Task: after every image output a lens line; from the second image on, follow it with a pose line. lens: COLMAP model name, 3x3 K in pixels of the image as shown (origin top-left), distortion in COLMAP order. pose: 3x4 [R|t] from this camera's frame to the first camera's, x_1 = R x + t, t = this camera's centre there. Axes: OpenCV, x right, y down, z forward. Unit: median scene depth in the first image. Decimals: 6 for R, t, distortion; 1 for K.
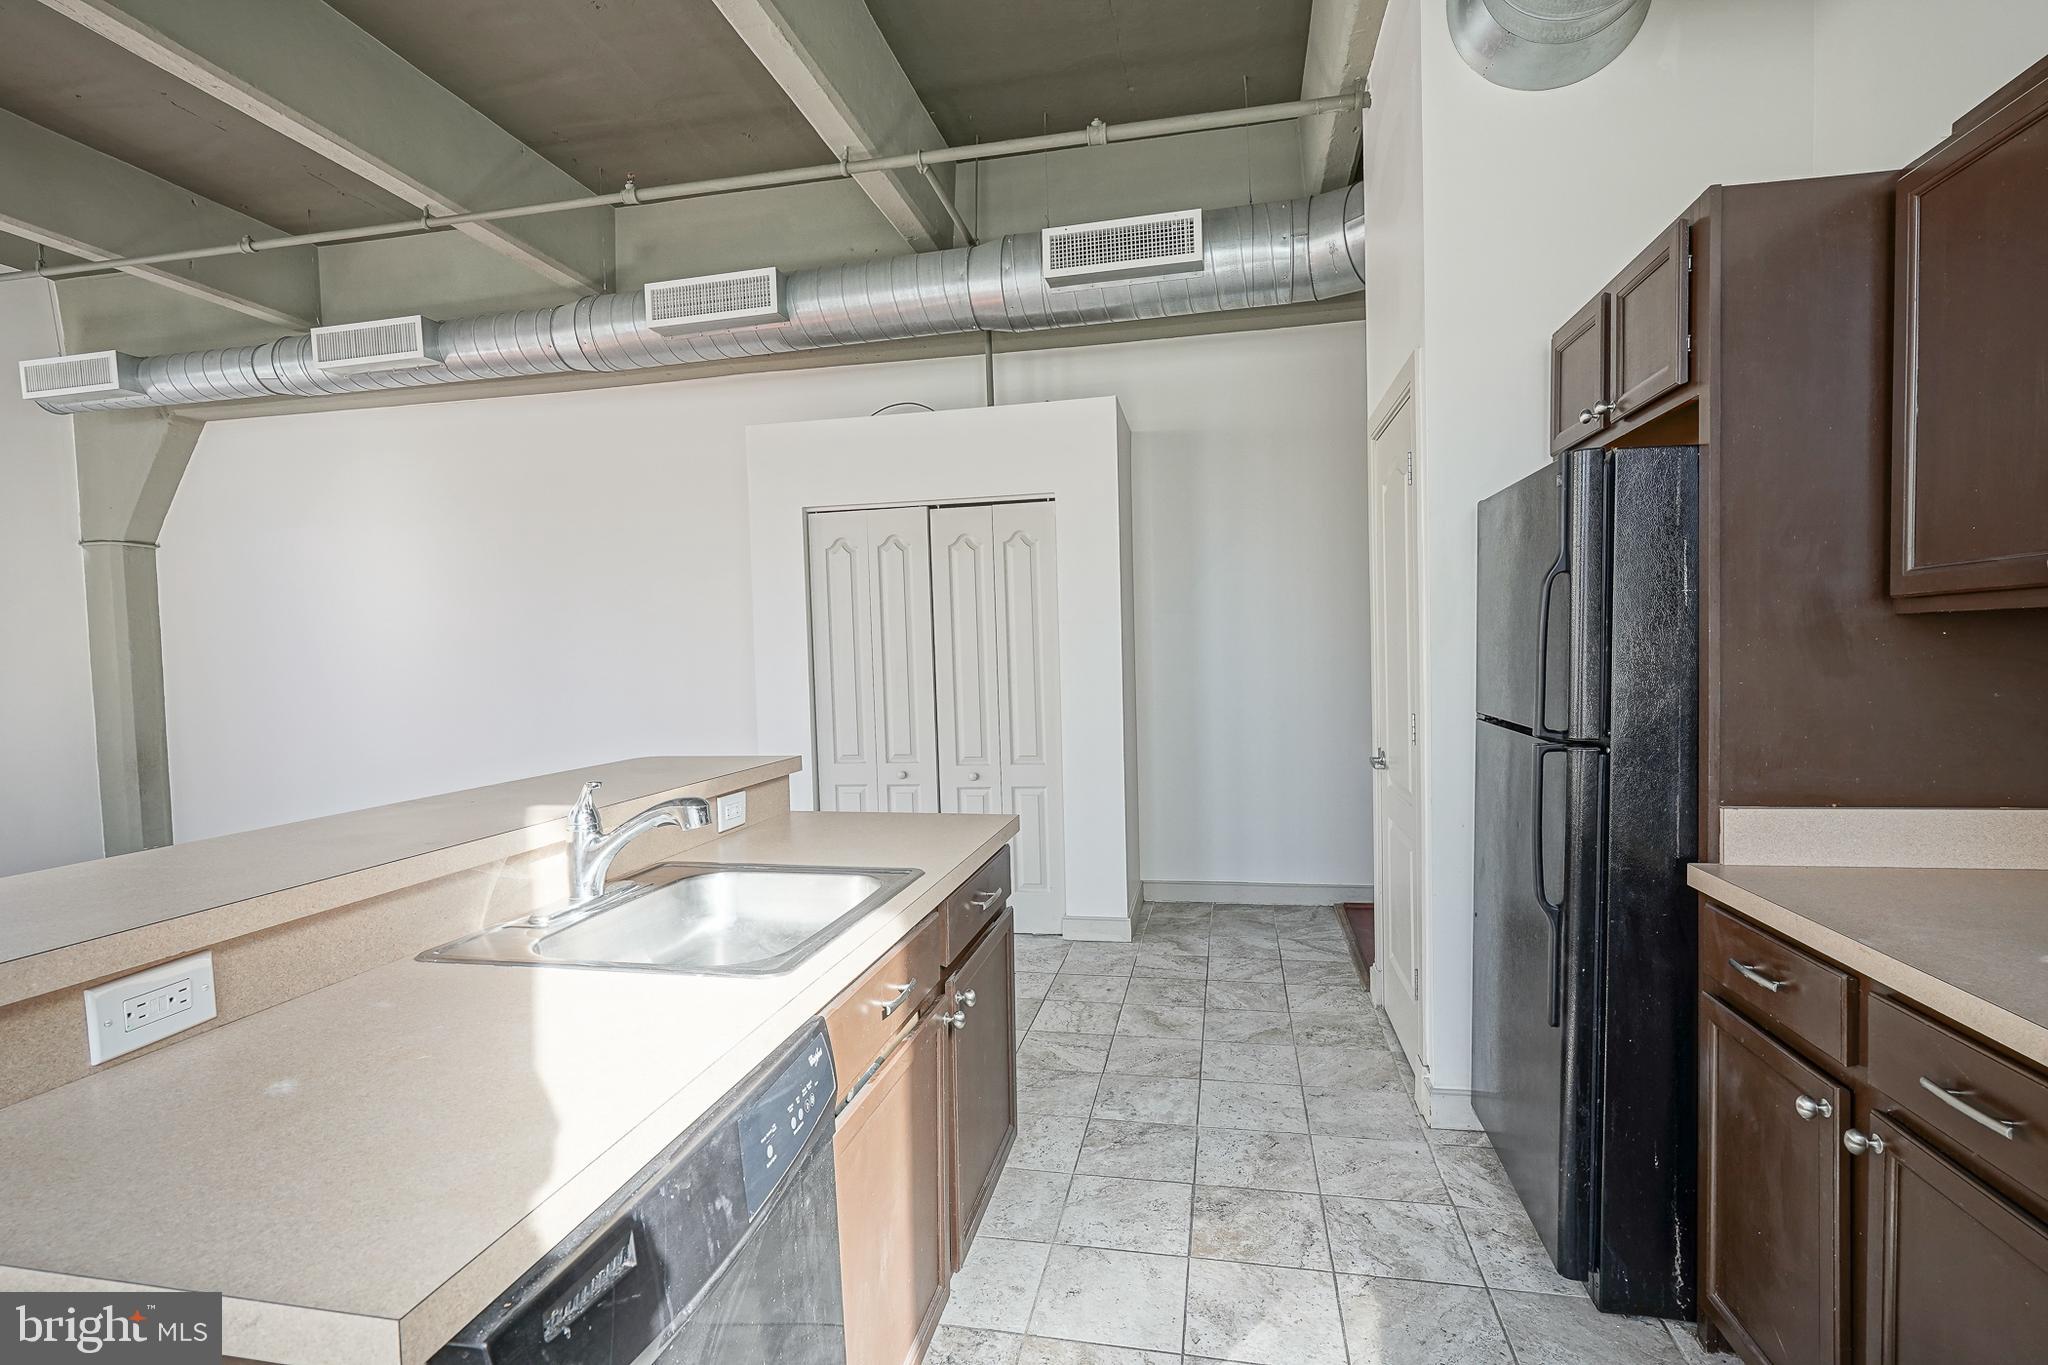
lens RADIAL K [[1010.1, 0, 1019.8], [0, 1010.1, 692.4], [0, 0, 1]] dist [-0.002996, 0.002258]
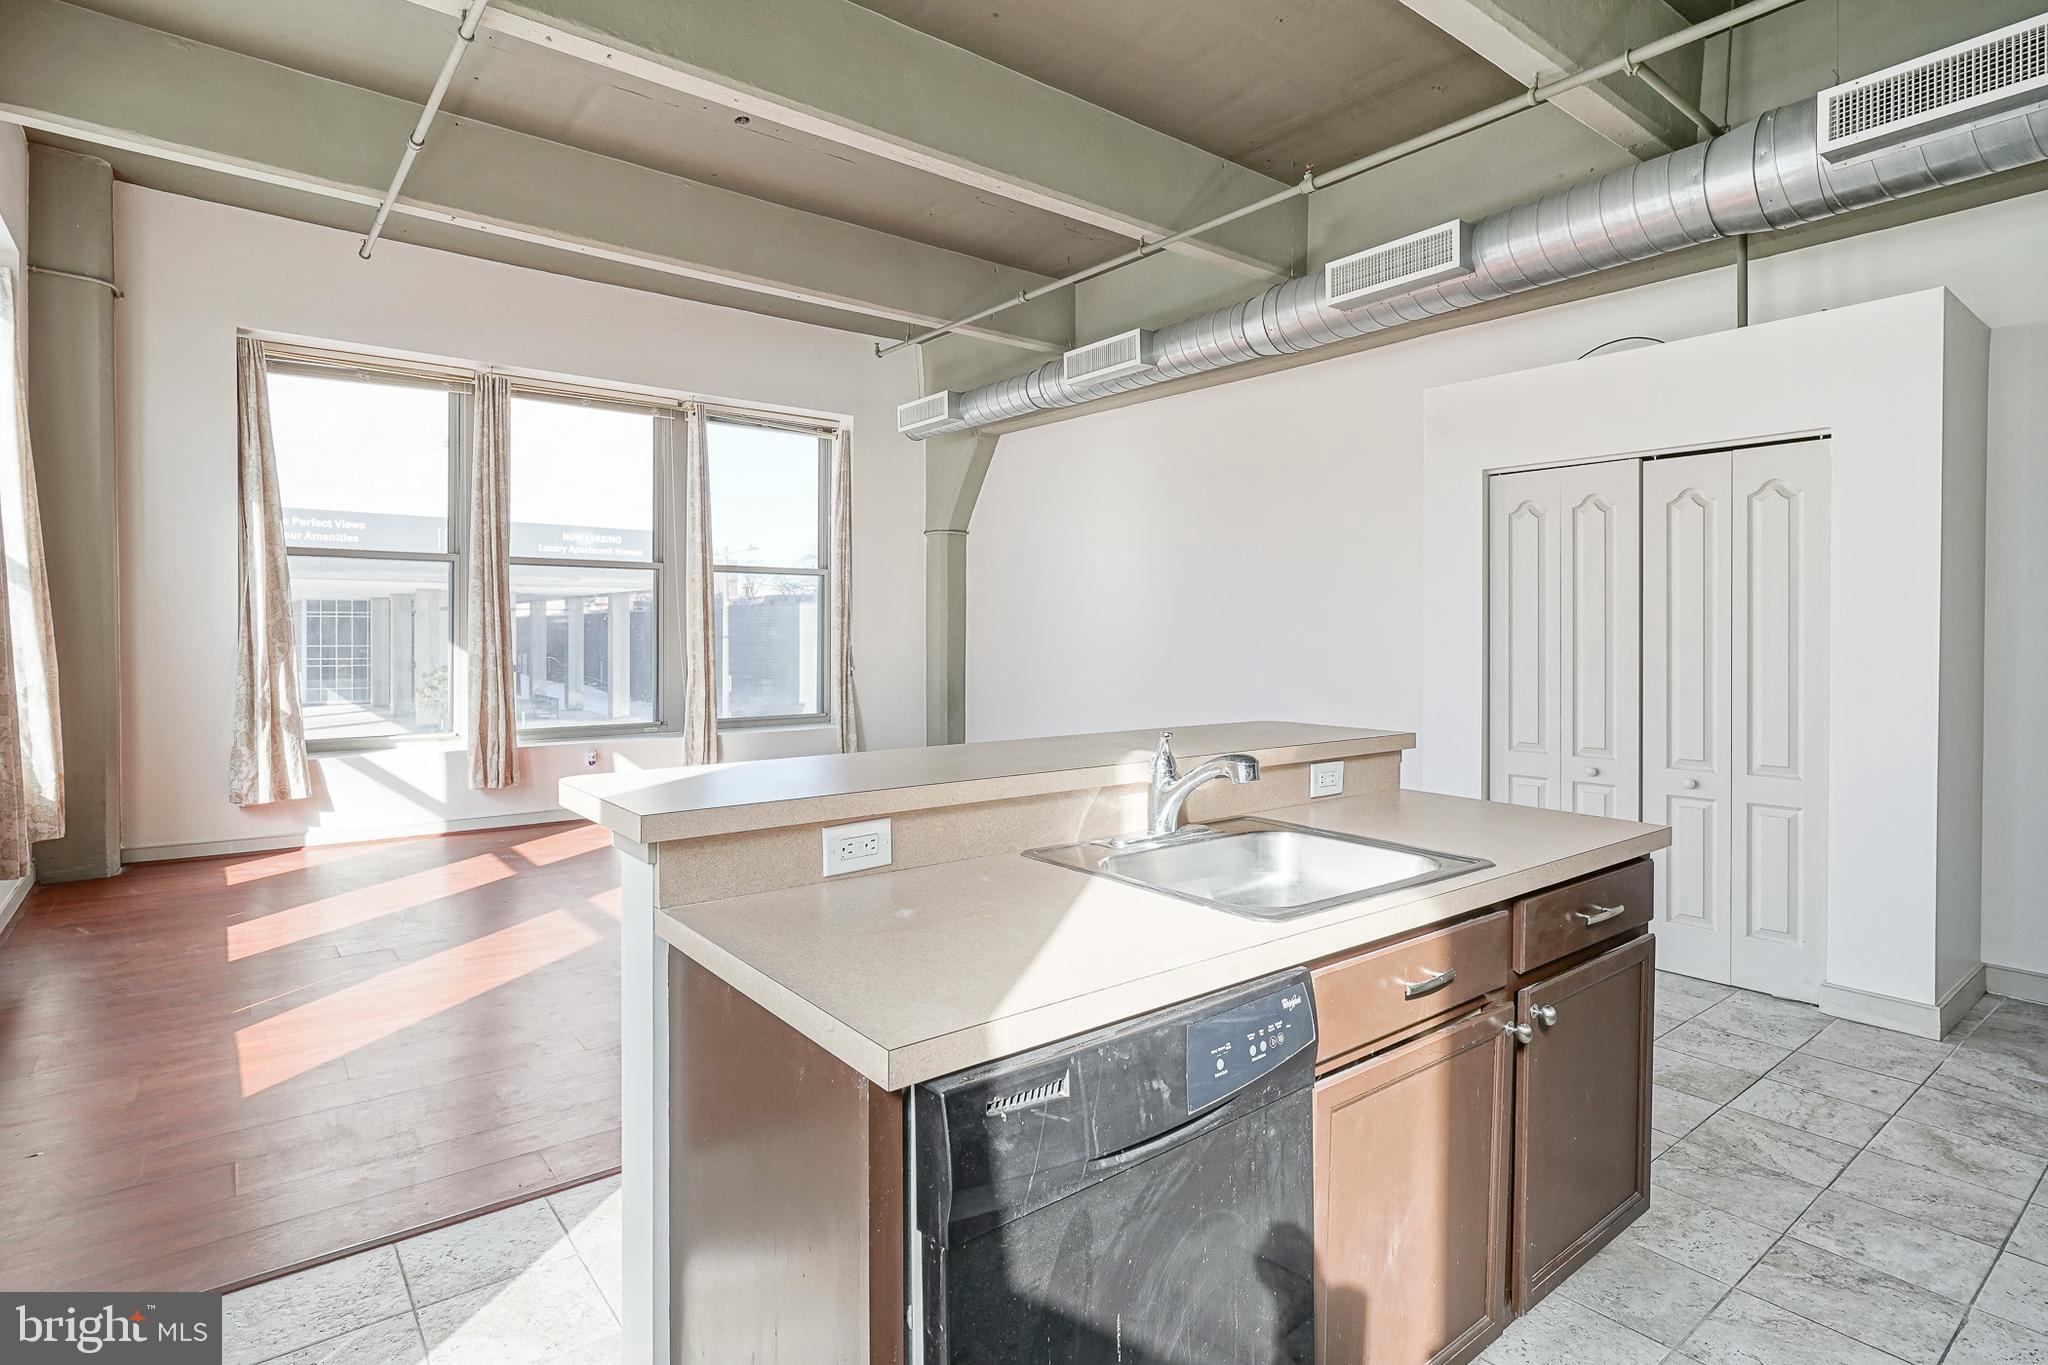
lens RADIAL K [[1044.6, 0, 981.5], [0, 1044.6, 639.7], [0, 0, 1]] dist [0.002452, 0.002056]
pose [[0.756505, 0.033971, -0.653105, 0.077169], [-0.049151, 0.998779, -0.004982, -0.000601], [0.652138, 0.035870, 0.757251, -0.020727]]
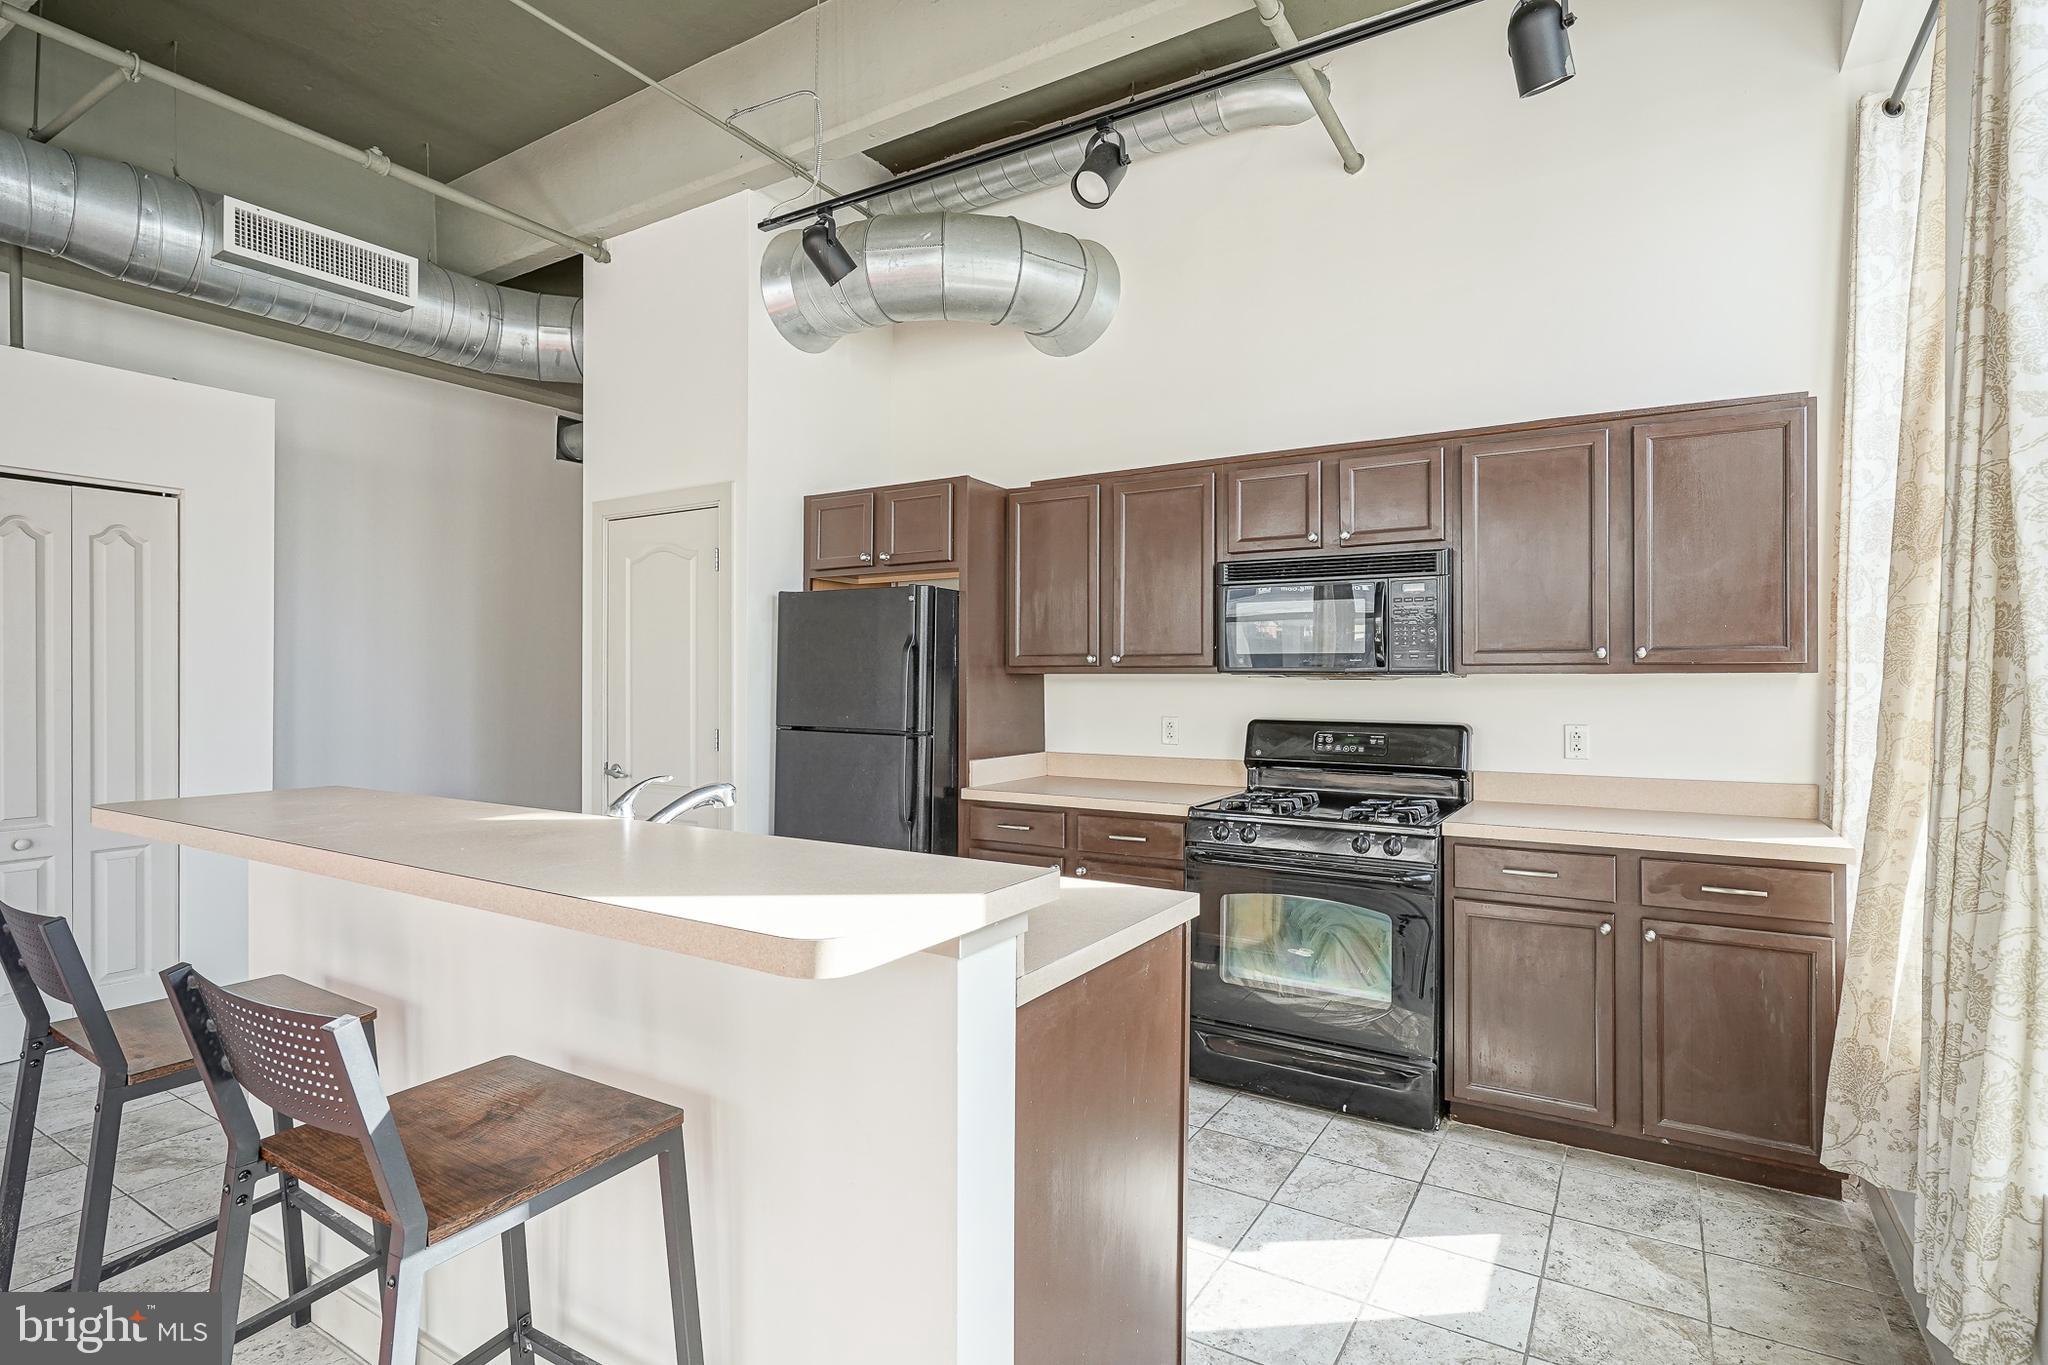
lens RADIAL K [[1000.7, 0, 1024.0], [0, 1000.7, 682.5], [0, 0, 1]] dist [-0.002018, 0.000585]
pose [[0.339624, 0.025607, 0.940213, -0.544664], [0.028020, 0.998910, -0.037327, 0.014672], [-0.940144, 0.039022, 0.338536, 0.071793]]
